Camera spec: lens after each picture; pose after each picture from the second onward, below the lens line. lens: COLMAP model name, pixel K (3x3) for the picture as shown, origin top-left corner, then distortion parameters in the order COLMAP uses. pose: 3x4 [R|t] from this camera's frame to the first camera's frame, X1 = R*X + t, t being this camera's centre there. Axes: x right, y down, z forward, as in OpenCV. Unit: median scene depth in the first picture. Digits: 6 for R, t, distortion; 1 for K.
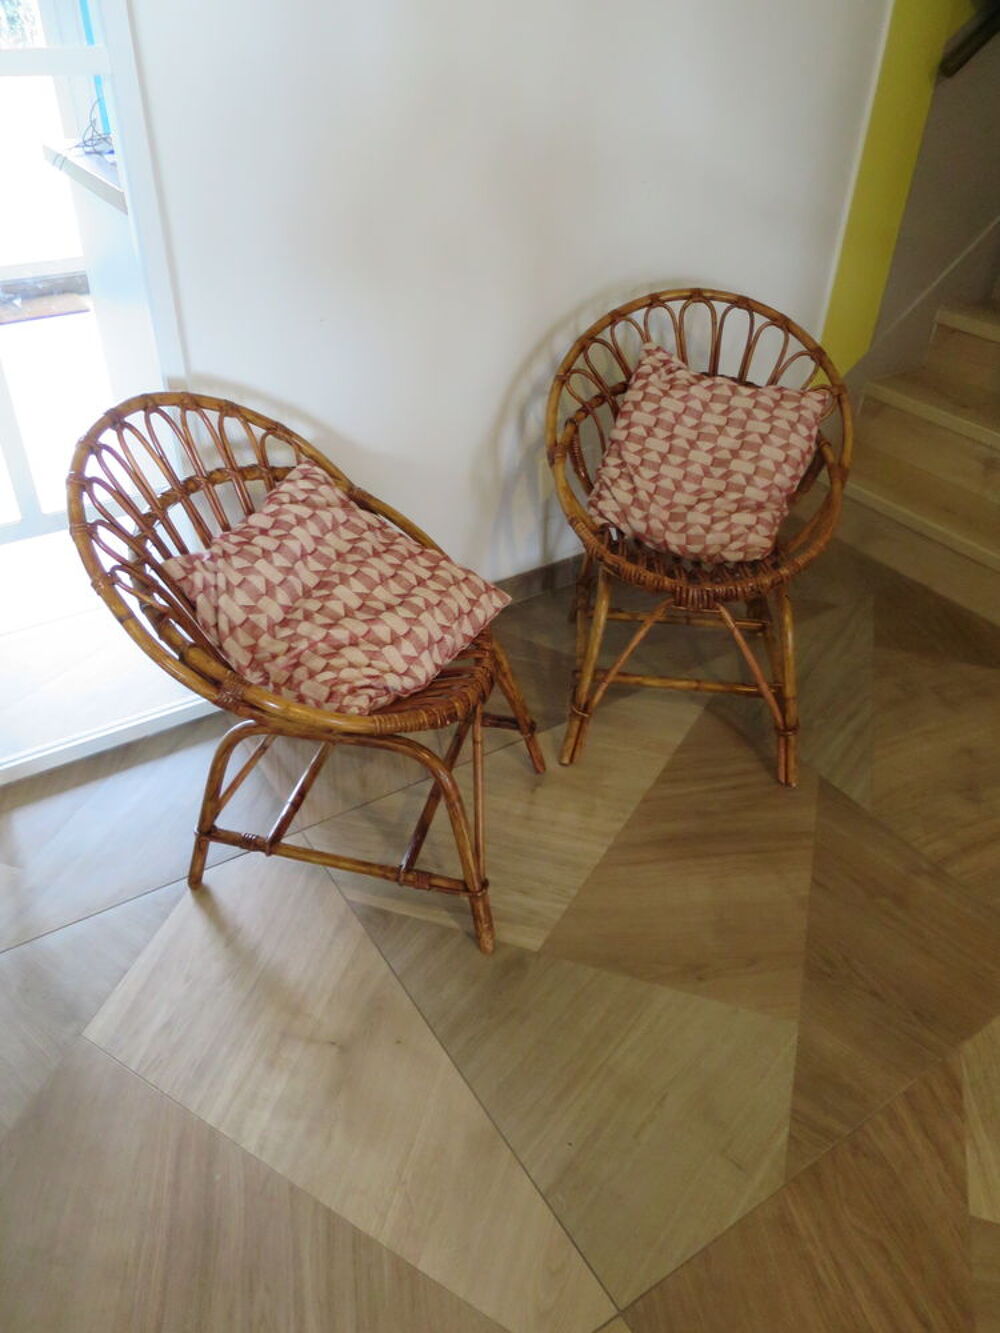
lens RADIAL K [[964.5, 0, 504.2], [0, 964.5, 665.0], [0, 0, 1]] dist [-0.047289, 0.012331]
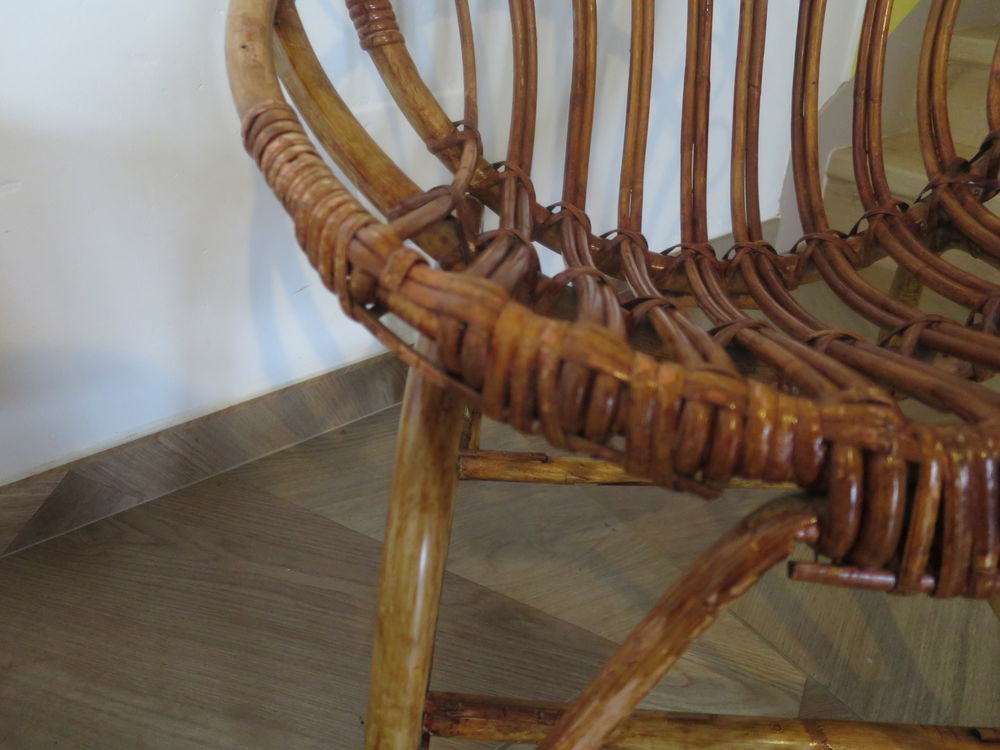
lens RADIAL K [[723.6, 0, 500.0], [0, 723.6, 375.0], [0, 0, 1]] dist [-0.047289, 0.012331]
pose [[0.998849, -0.046346, 0.012345, 0.110258], [0.047081, 0.996570, -0.068061, -0.077207], [-0.009148, 0.068564, 0.997605, 0.780217]]
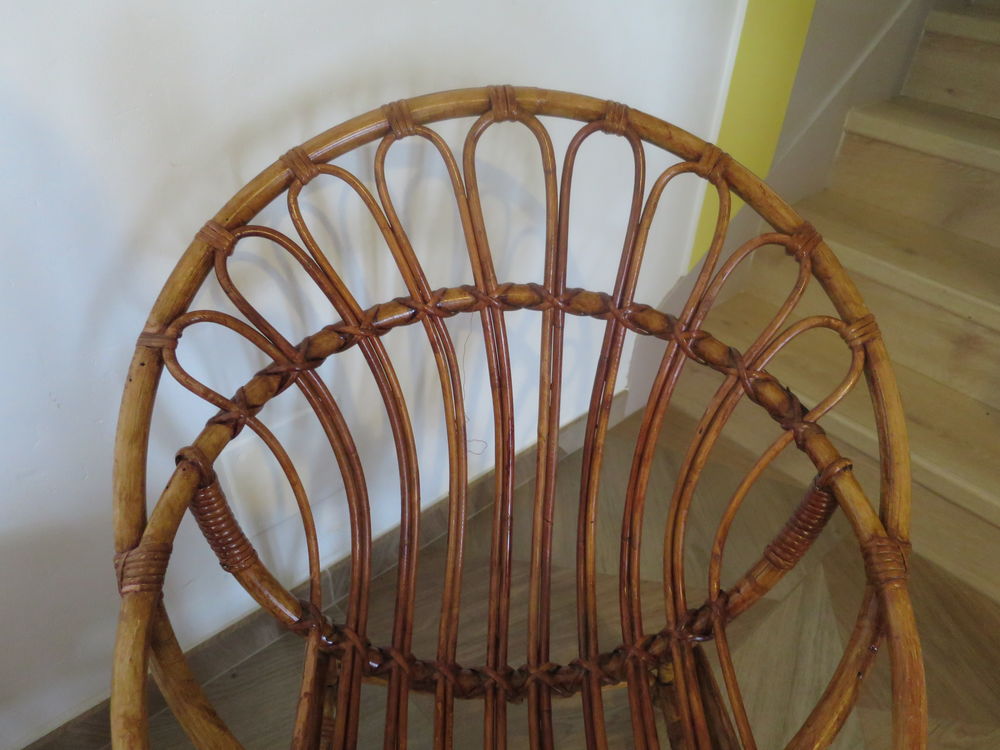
lens RADIAL K [[723.6, 0, 500.0], [0, 723.6, 375.0], [0, 0, 1]] dist [-0.047289, 0.012331]
pose [[0.988991, -0.070761, 0.129959, 0.152926], [0.070978, 0.997473, 0.002967, -0.274222], [-0.129840, 0.006290, 0.991515, 0.701408]]
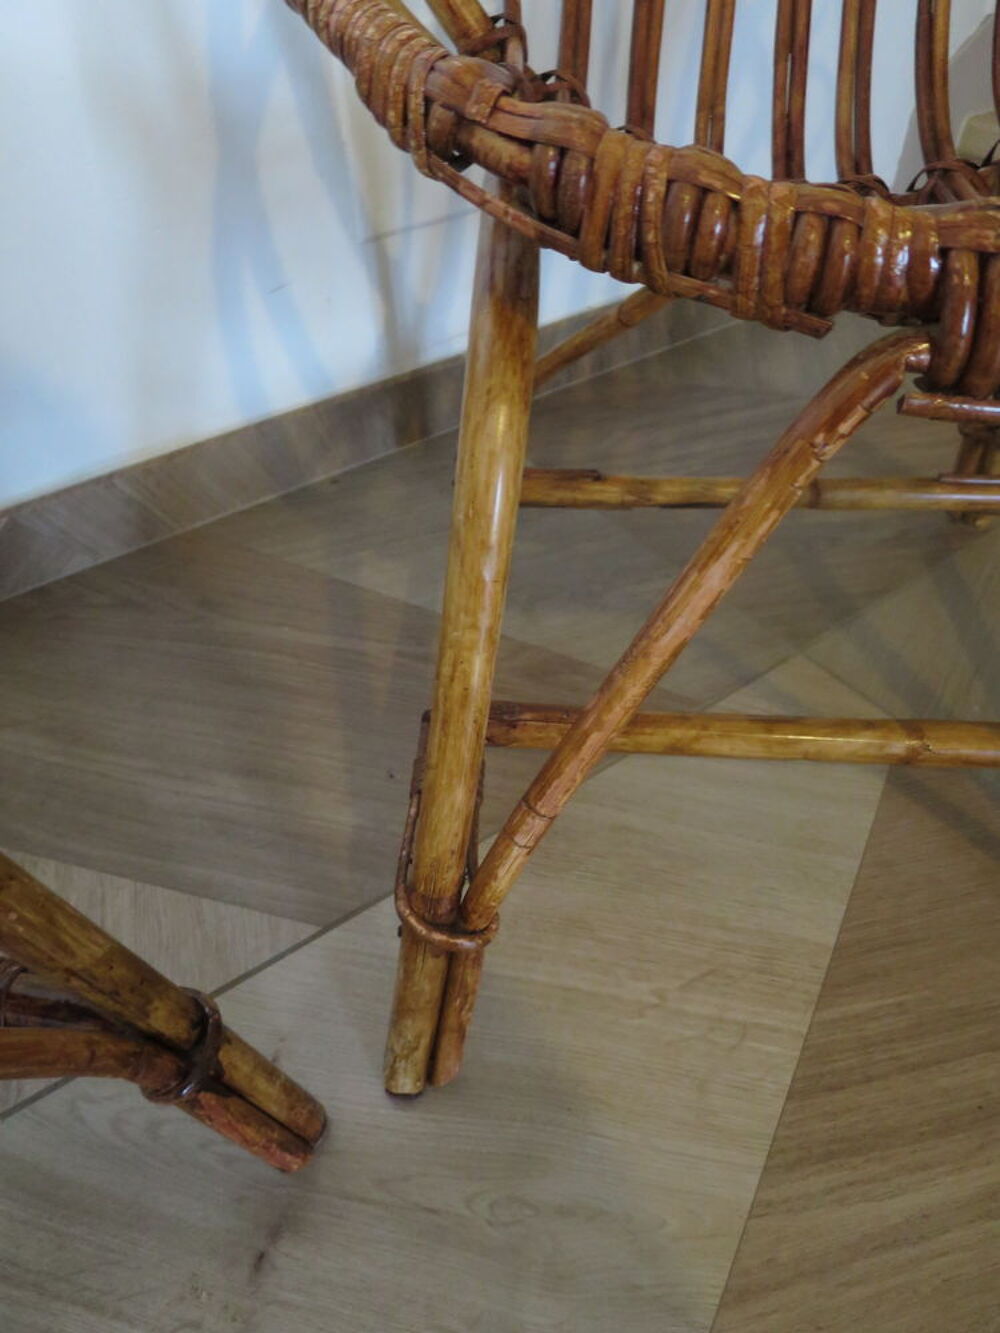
lens RADIAL K [[964.5, 0, 504.2], [0, 964.5, 665.0], [0, 0, 1]] dist [-0.047289, 0.012331]
pose [[0.997959, -0.063559, 0.006168, 0.092428], [0.062510, 0.992068, 0.109061, -0.034492], [-0.013050, -0.108453, 0.994016, 0.746289]]
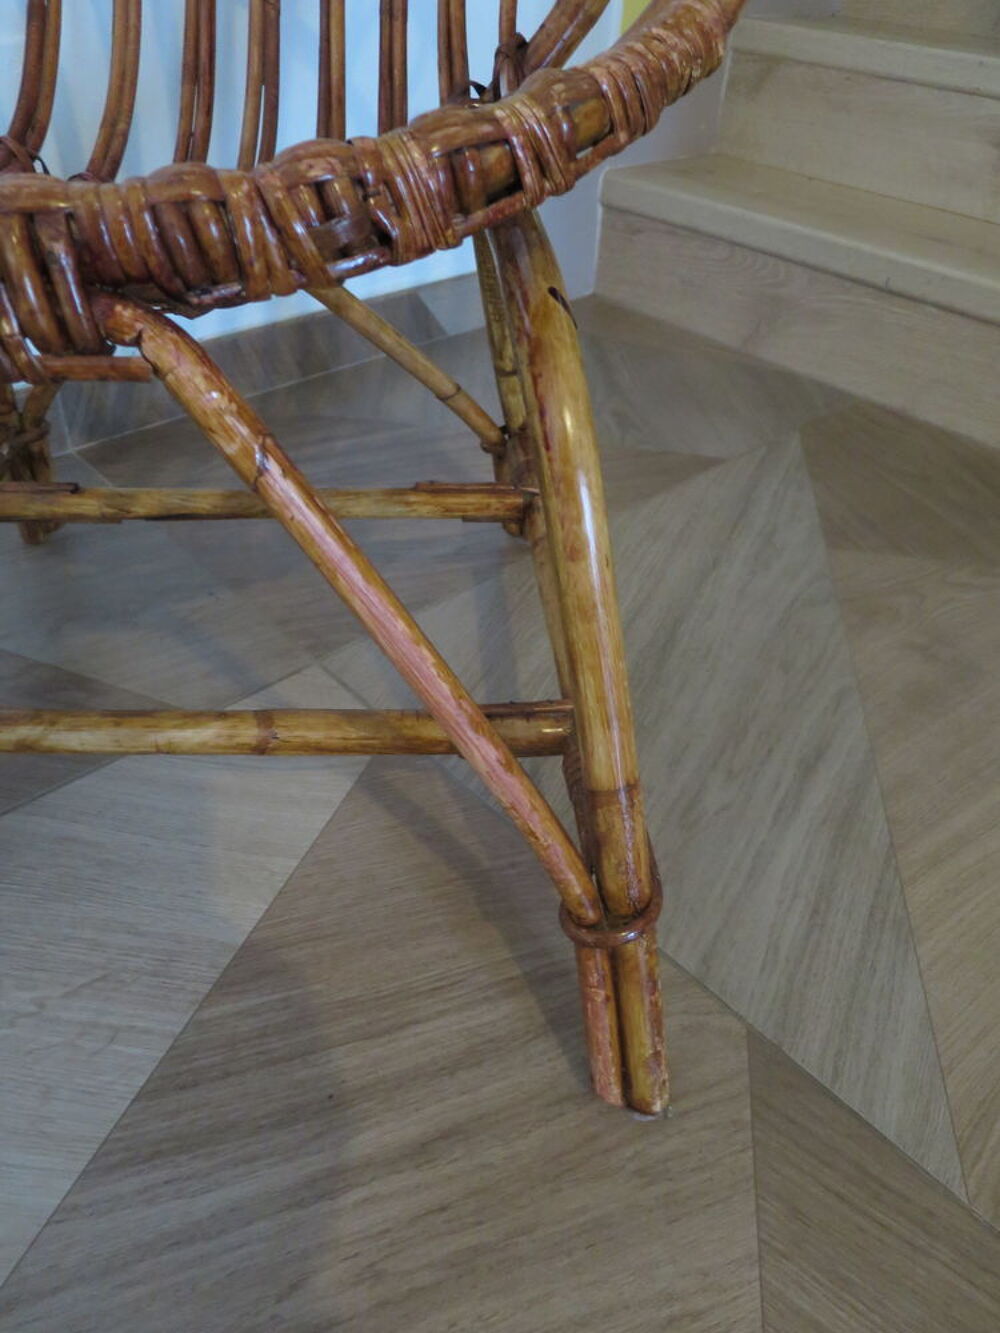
lens RADIAL K [[962.2, 0, 500.0], [0, 962.2, 666.5], [0, 0, 1]] dist [-0.046572, 0.008706]
pose [[0.985838, -0.091963, 0.140239, 0.226780], [0.083788, 0.994481, 0.063136, -0.007998], [-0.145271, -0.050492, 0.988103, 0.734111]]
